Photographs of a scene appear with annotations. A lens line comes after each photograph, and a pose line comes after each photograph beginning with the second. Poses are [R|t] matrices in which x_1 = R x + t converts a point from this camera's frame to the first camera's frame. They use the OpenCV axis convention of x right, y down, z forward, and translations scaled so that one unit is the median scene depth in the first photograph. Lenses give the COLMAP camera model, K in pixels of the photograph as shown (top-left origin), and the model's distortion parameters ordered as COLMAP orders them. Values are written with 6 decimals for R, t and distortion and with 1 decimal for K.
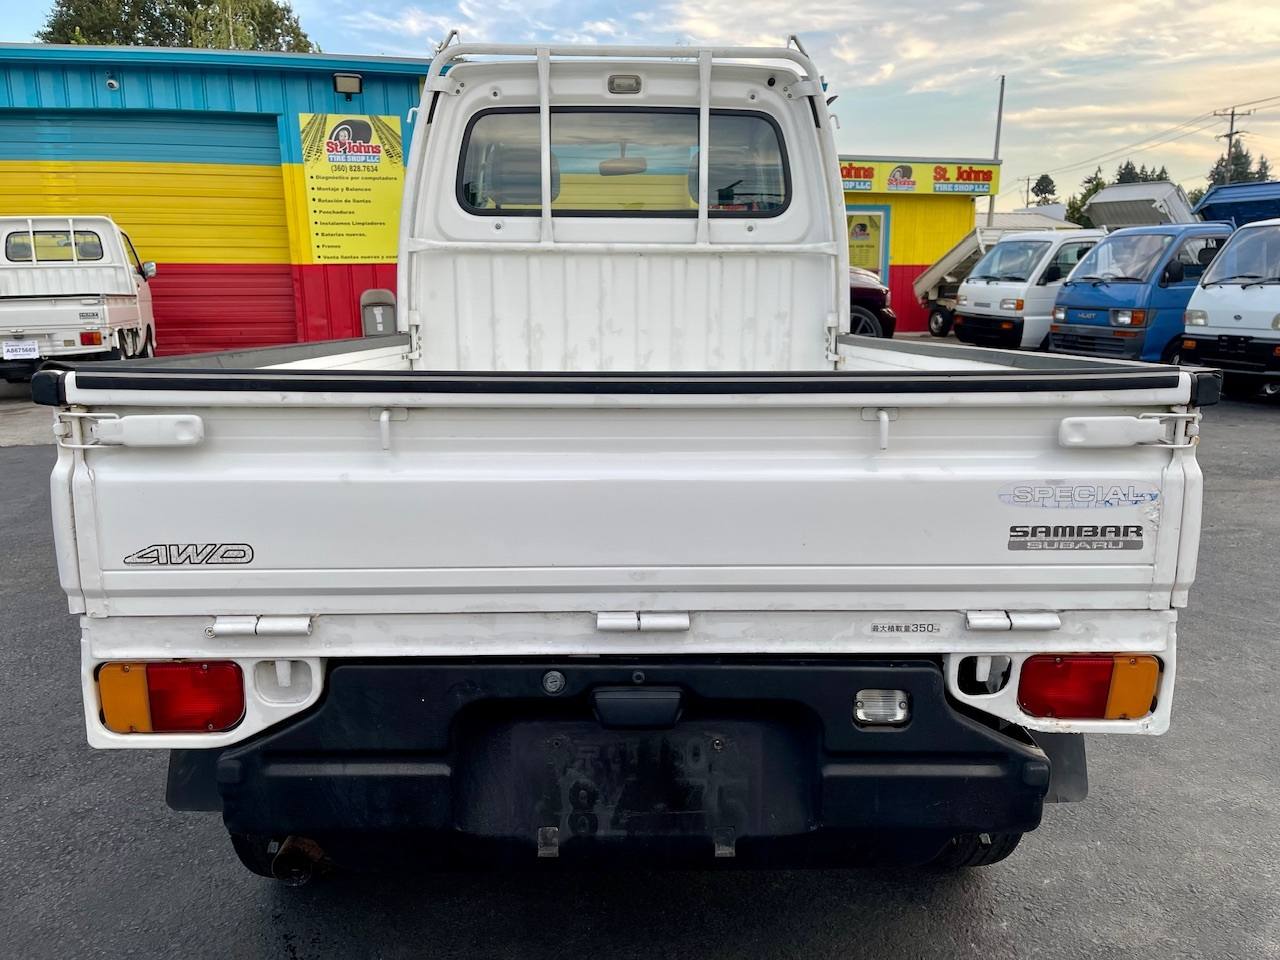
lens RADIAL K [[1003.3, 0, 627.7], [0, 1003.3, 489.2], [0, 0, 1]] dist [0.062701, -0.092729]
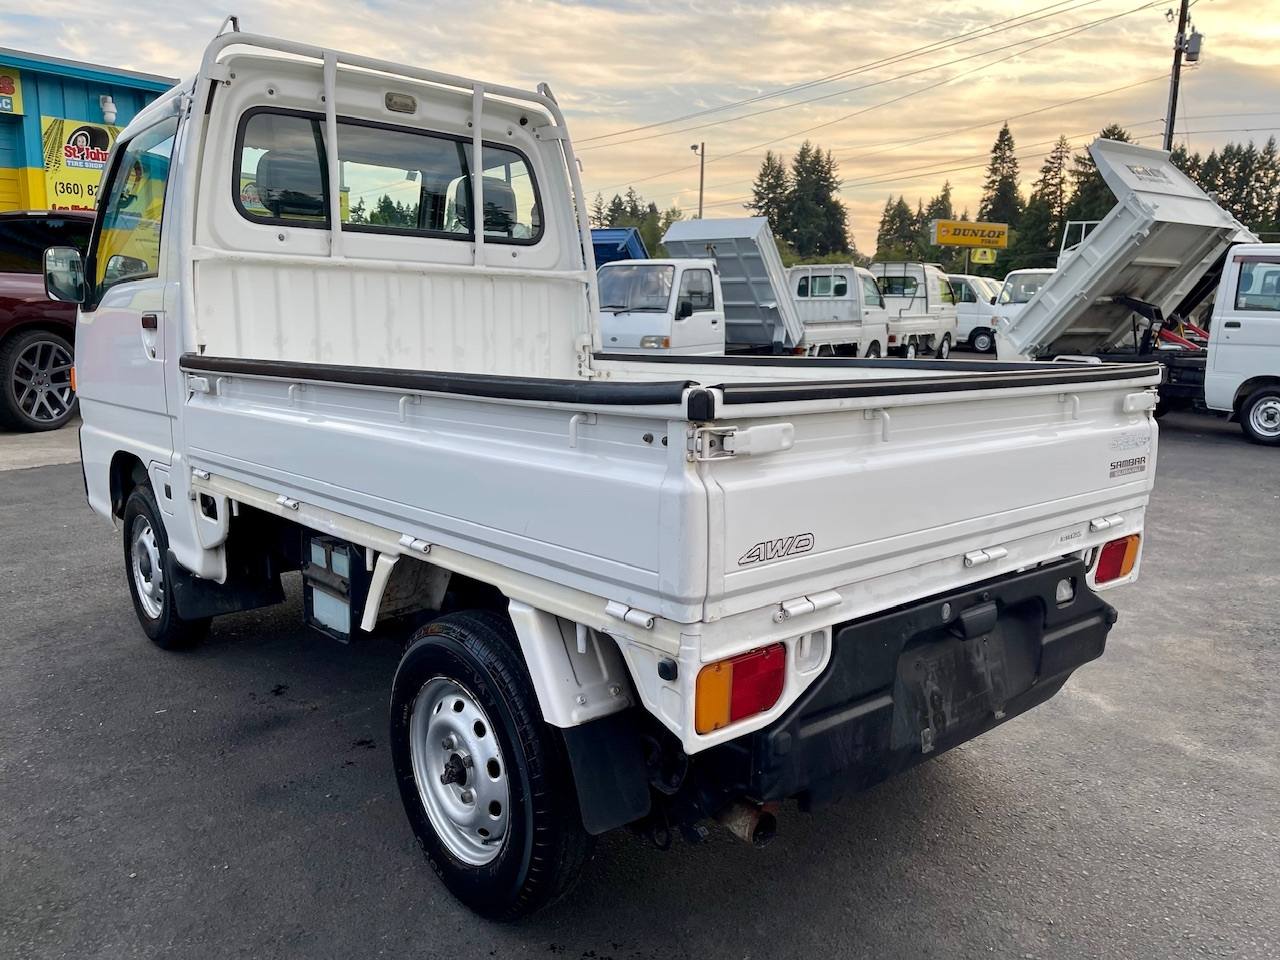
lens RADIAL K [[1003.3, 0, 661.0], [0, 1003.3, 495.3], [0, 0, 1]] dist [0.062701, -0.092729]
pose [[0.752256, -0.103910, 0.650626, -0.491653], [0.113313, 0.993176, 0.027605, -0.015433], [-0.649054, 0.052958, 0.758897, 0.096567]]
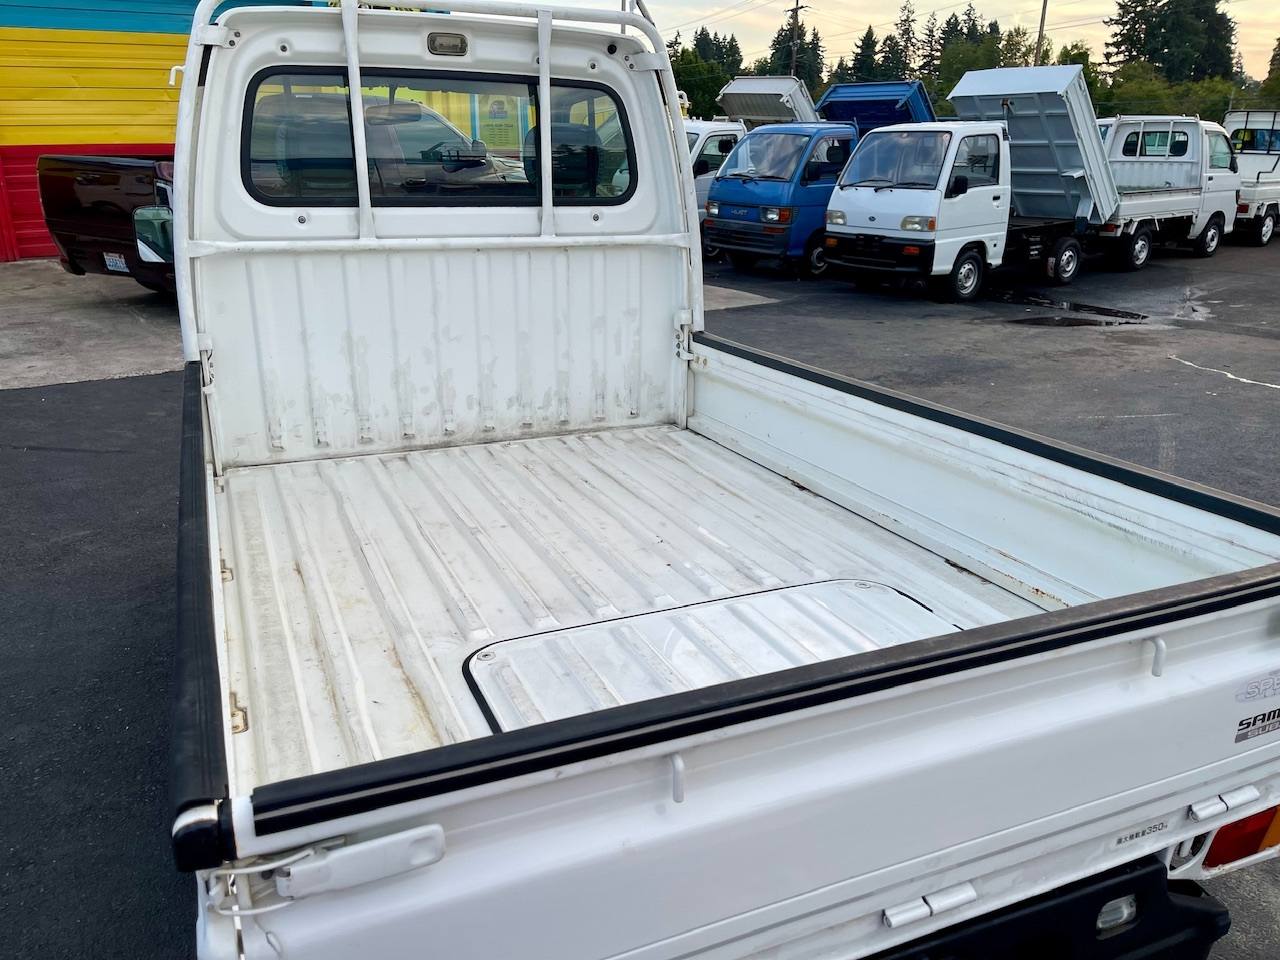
lens RADIAL K [[1003.3, 0, 642.3], [0, 1003.3, 493.8], [0, 0, 1]] dist [0.062701, -0.092729]
pose [[0.921832, -0.116440, 0.369685, -0.202340], [0.064586, 0.986619, 0.149707, -0.148961], [-0.382170, -0.114129, 0.917017, 0.135360]]
